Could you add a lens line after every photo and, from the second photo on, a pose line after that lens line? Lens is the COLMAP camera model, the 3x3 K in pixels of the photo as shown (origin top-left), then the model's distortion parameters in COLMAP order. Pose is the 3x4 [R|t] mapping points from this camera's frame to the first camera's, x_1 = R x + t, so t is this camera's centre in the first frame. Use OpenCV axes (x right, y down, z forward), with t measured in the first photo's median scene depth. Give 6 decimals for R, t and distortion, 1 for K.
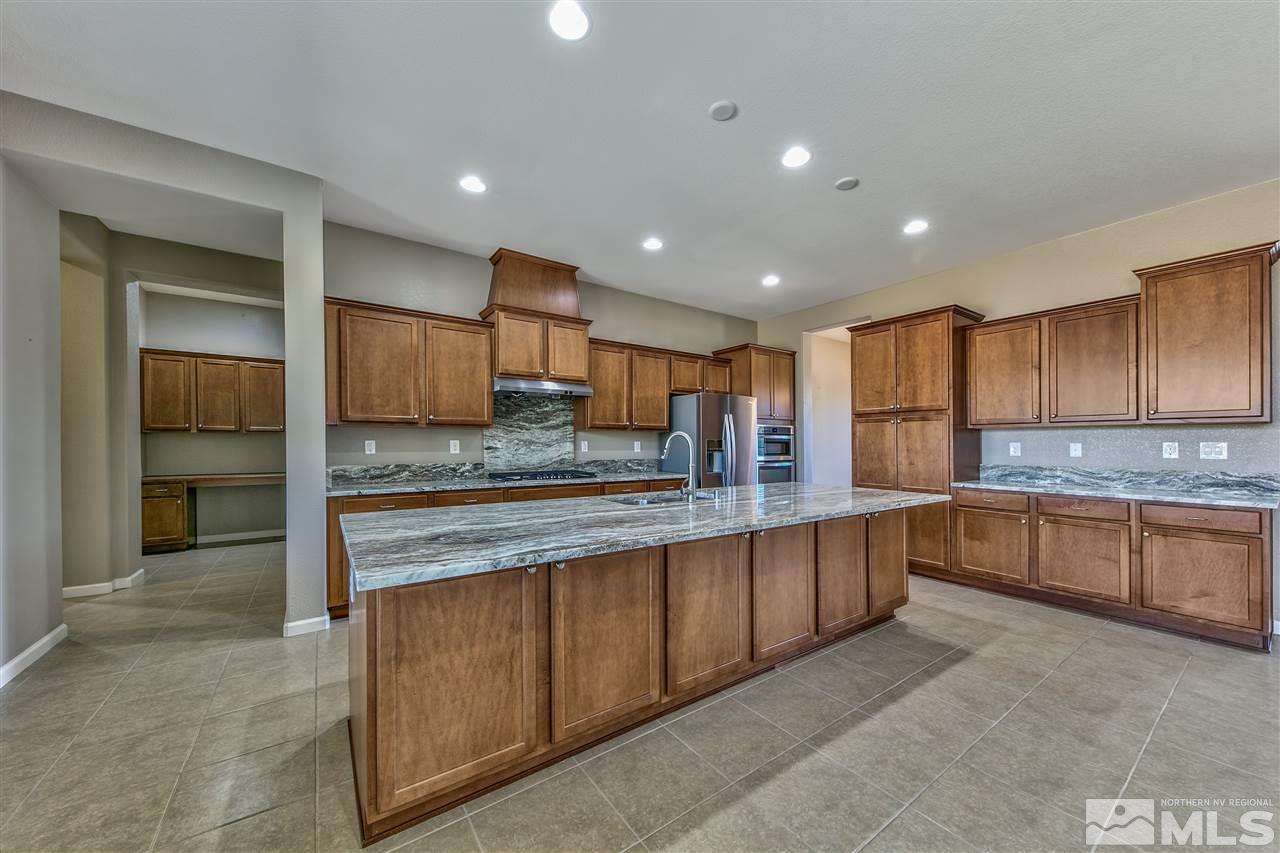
lens RADIAL K [[444.8, 0, 640.0], [0, 444.8, 444.9], [0, 0, 1]] dist [-0.007204, -0.000503]
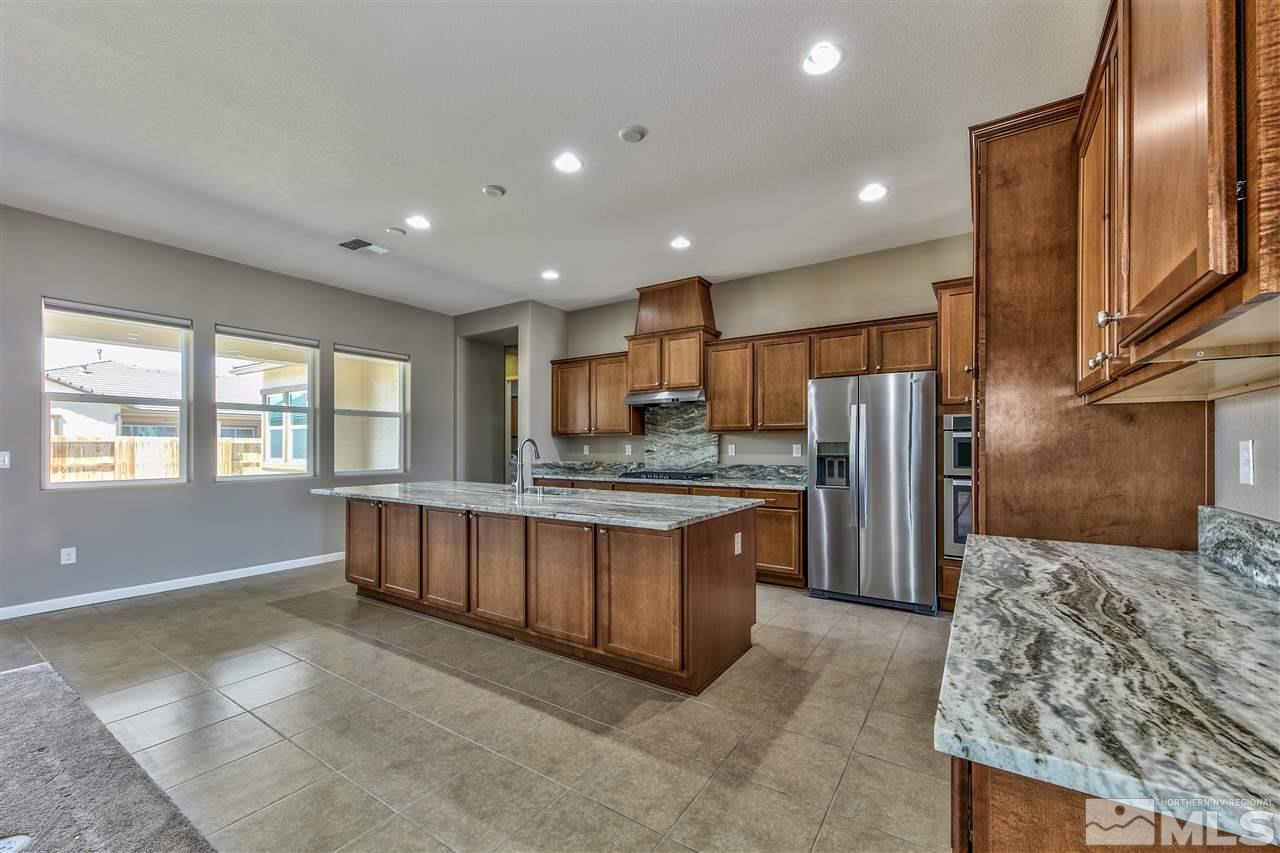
lens RADIAL K [[518.6, 0, 662.9], [0, 518.6, 444.5], [0, 0, 1]] dist [0.000277, 0.000299]
pose [[0.396020, -0.004569, -0.918230, 1.069782], [0.000160, 0.999988, -0.004907, -0.003735], [0.918242, 0.001796, 0.396016, 0.510067]]
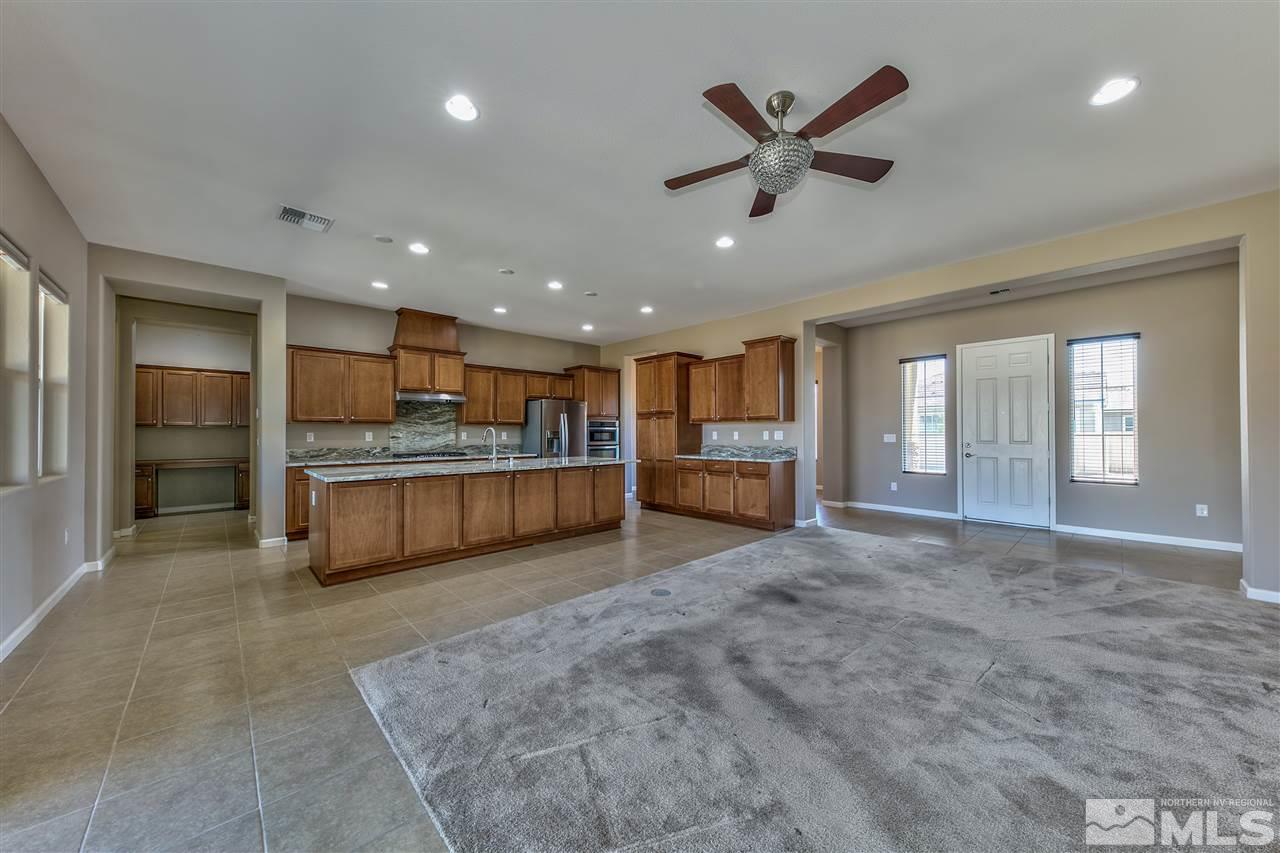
lens RADIAL K [[444.8, 0, 631.6], [0, 444.8, 422.8], [0, 0, 1]] dist [-0.007204, -0.000503]
pose [[0.992823, -0.004077, 0.119523, 0.311009], [0.007210, 0.999641, -0.025793, 0.003016], [-0.119375, 0.026470, 0.992496, -0.653242]]
